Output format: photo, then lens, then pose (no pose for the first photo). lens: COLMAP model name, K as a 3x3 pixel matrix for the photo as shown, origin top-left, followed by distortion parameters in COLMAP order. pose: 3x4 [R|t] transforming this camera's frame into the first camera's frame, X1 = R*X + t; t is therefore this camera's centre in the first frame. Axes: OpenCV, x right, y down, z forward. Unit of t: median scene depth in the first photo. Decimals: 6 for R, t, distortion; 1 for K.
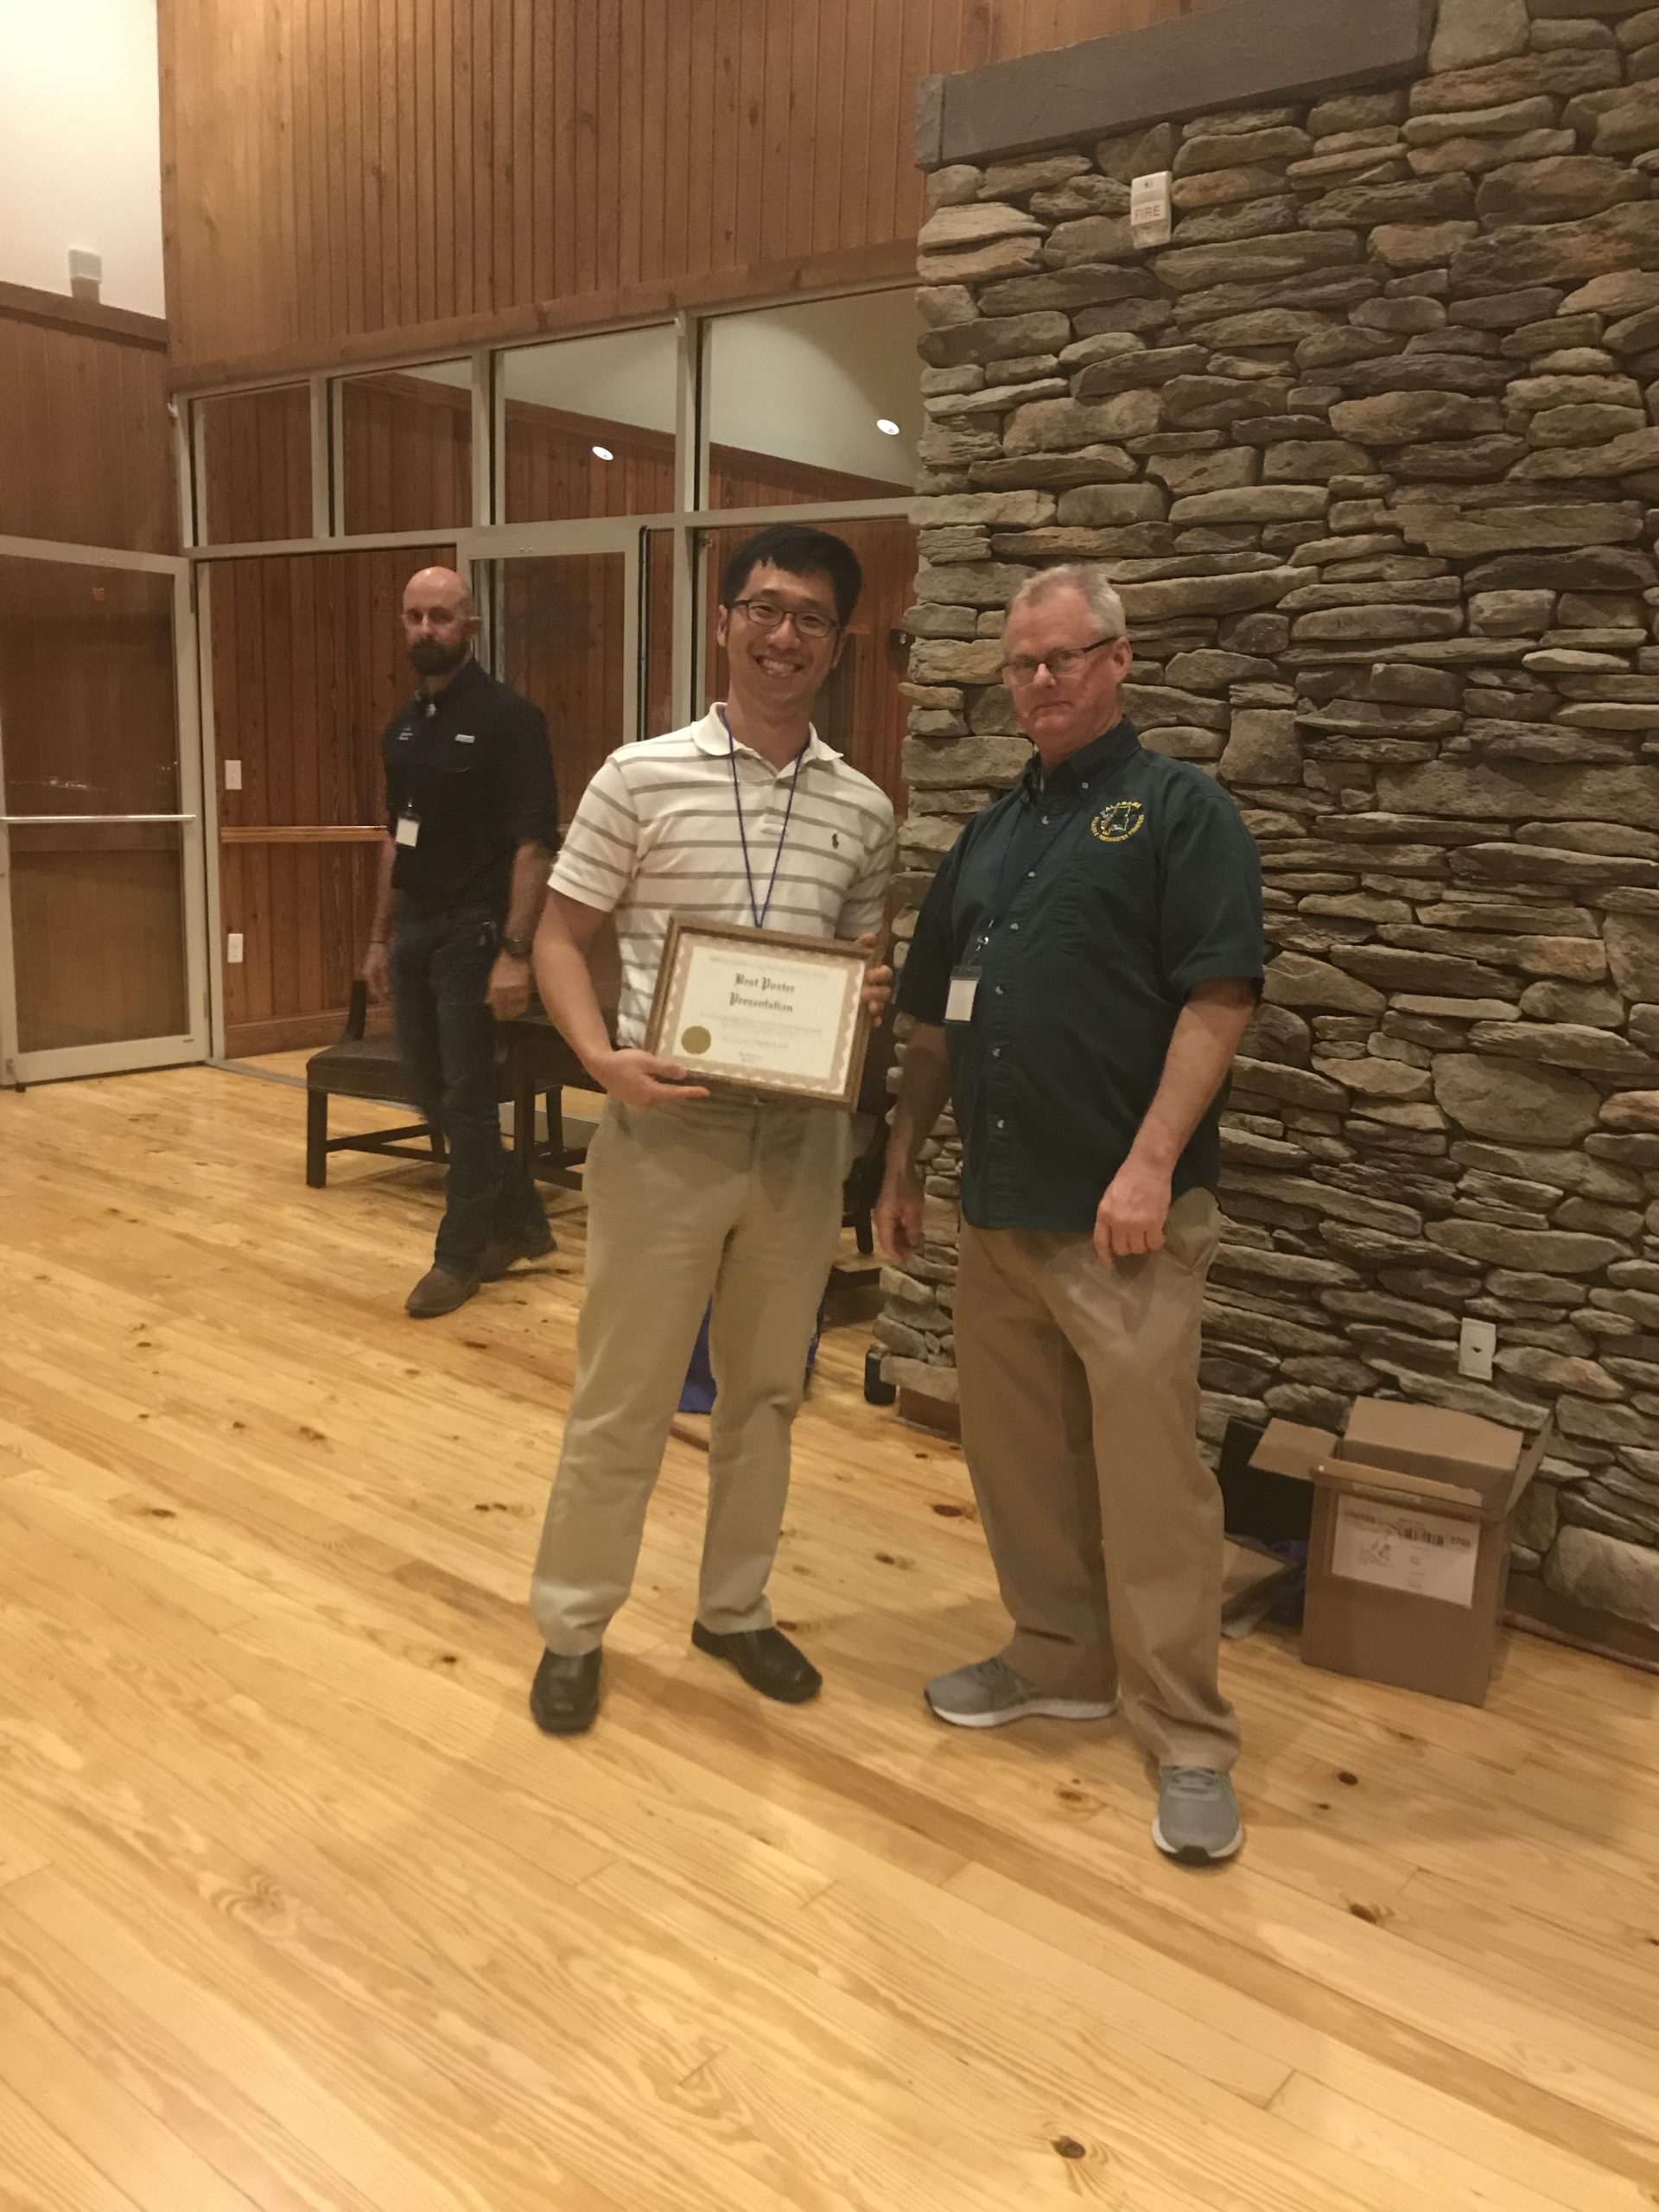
lens RADIAL K [[1806.7, 0, 845.4], [0, 1806.7, 1095.6], [0, 0, 1]] dist [0.005779, 0.011304]
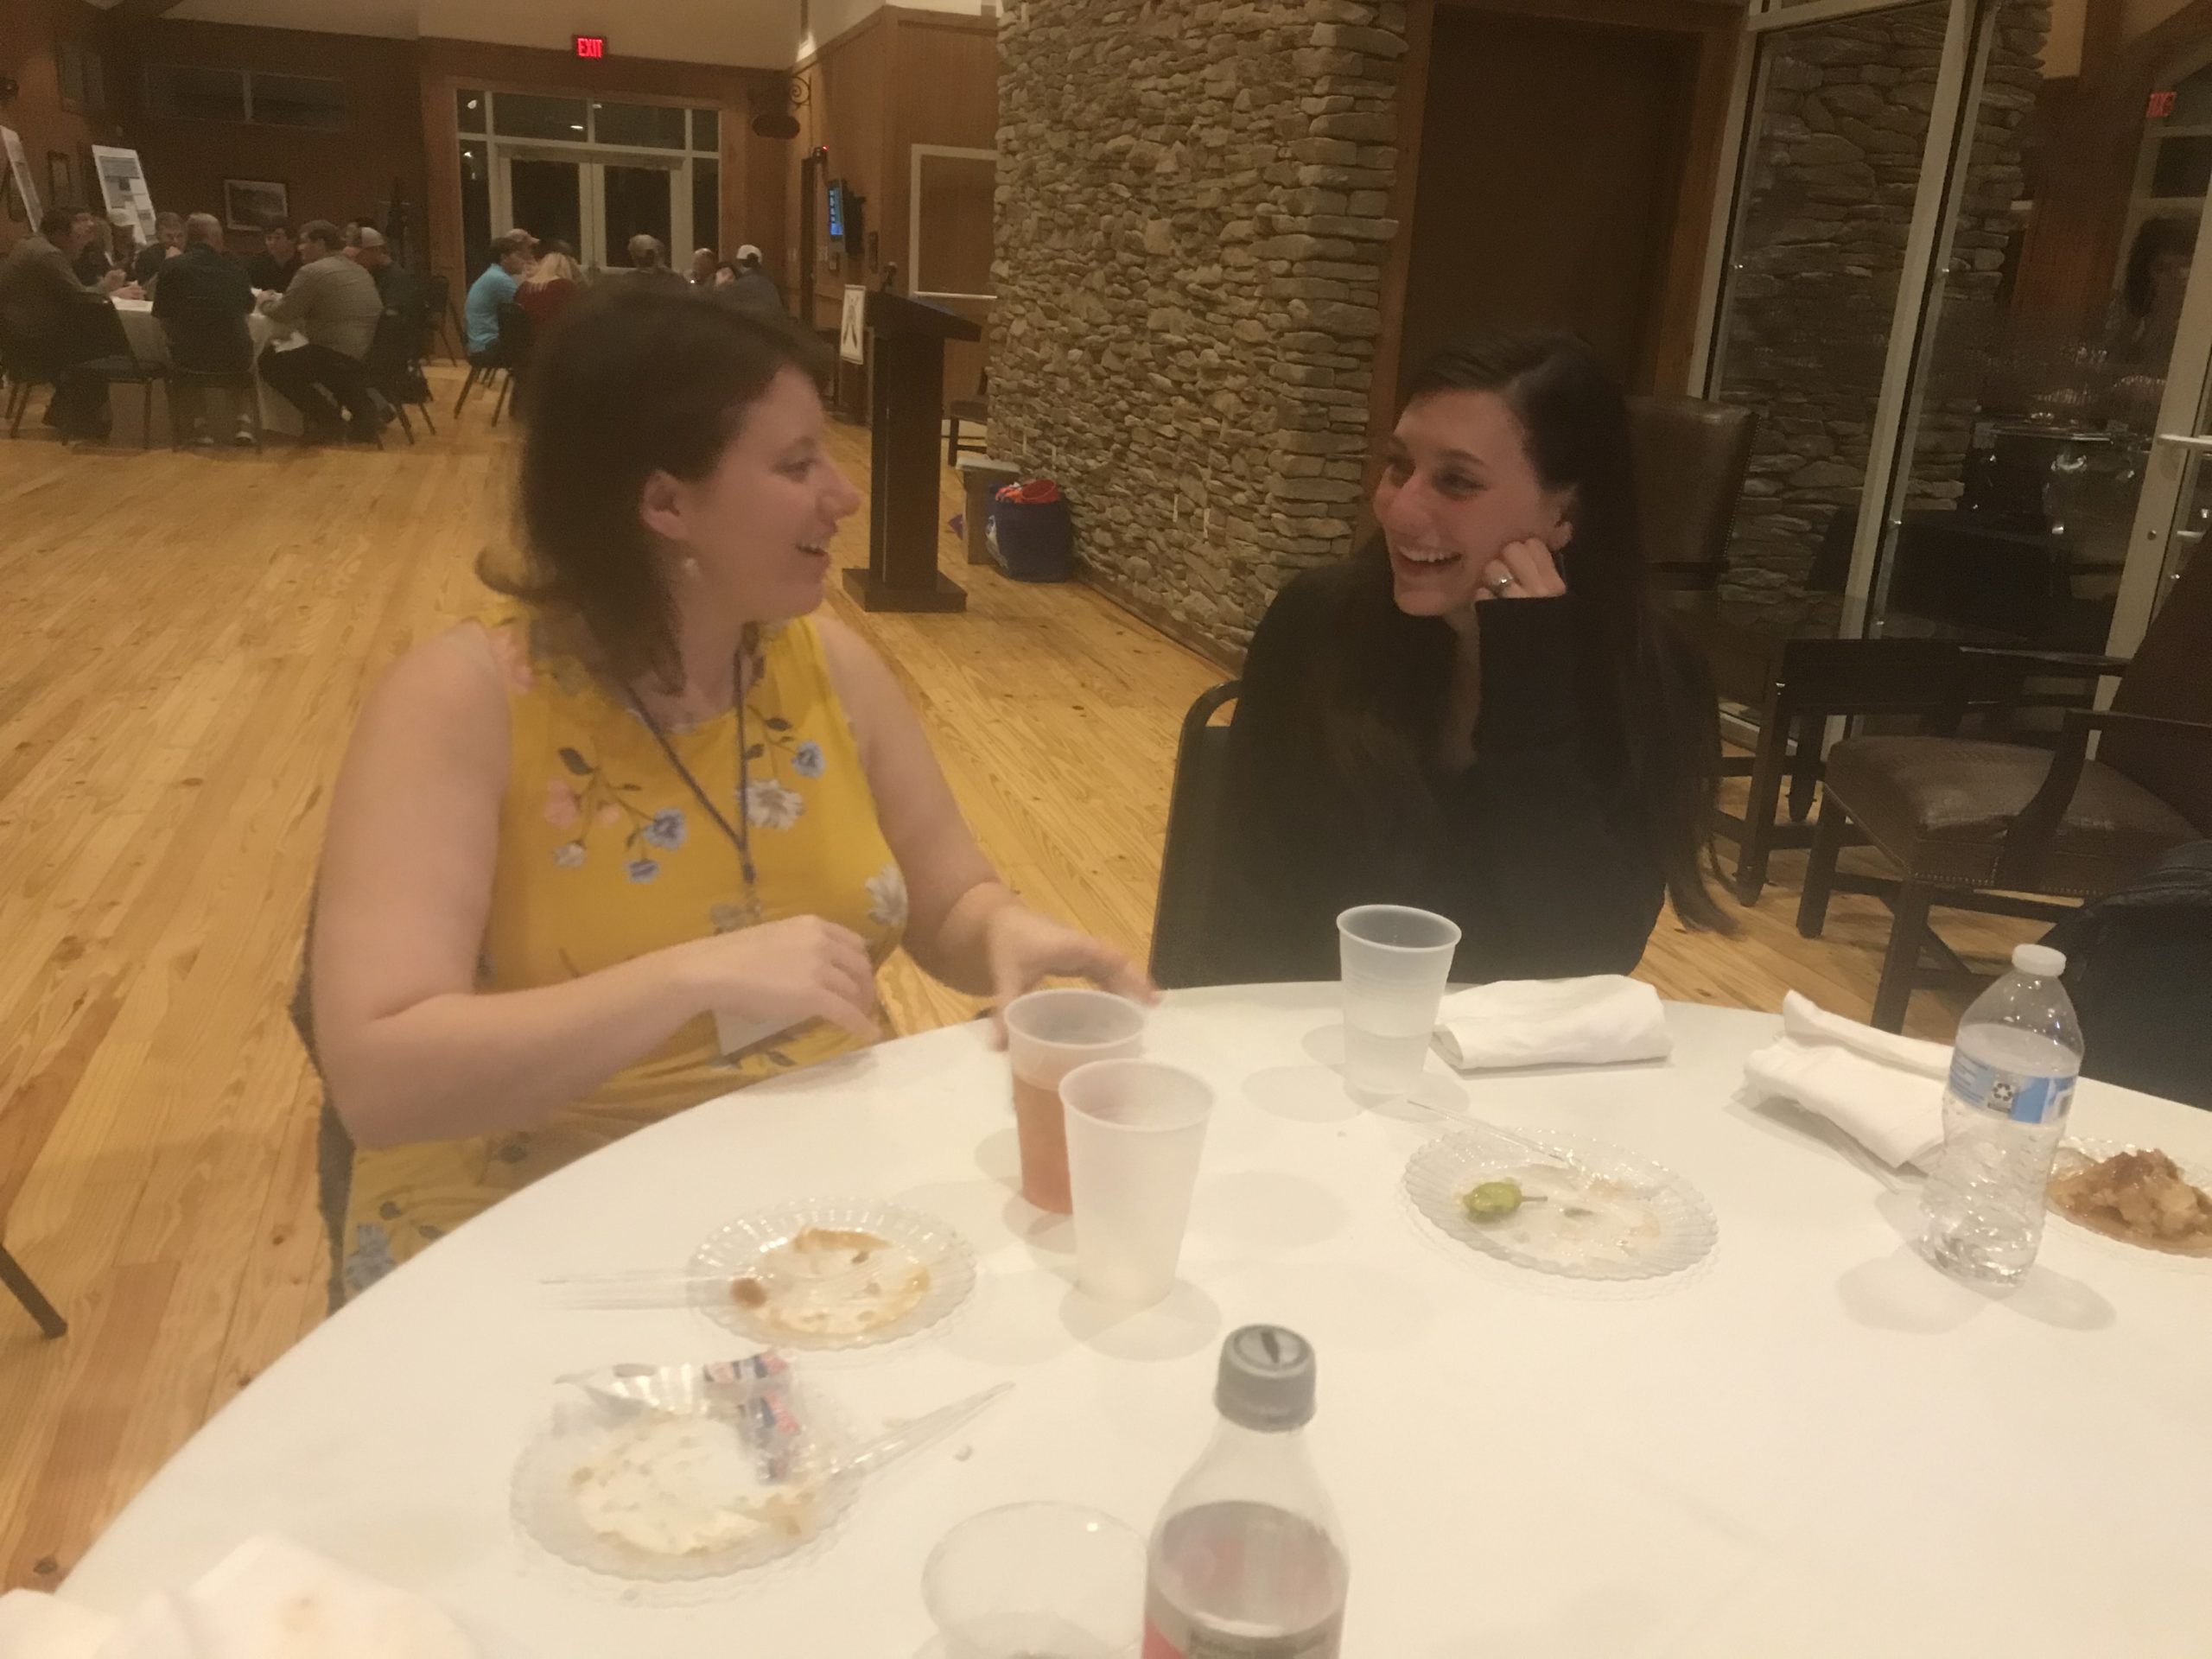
lens RADIAL K [[1806.7, 0, 1102.3], [0, 1806.7, 822.1], [0, 0, 1]] dist [0.005779, 0.011304]
pose [[0.819645, 0.176537, -0.544993, 1.961760], [-0.134740, 0.984054, 0.116118, 0.353515], [0.556801, -0.021743, 0.830361, -1.184473]]
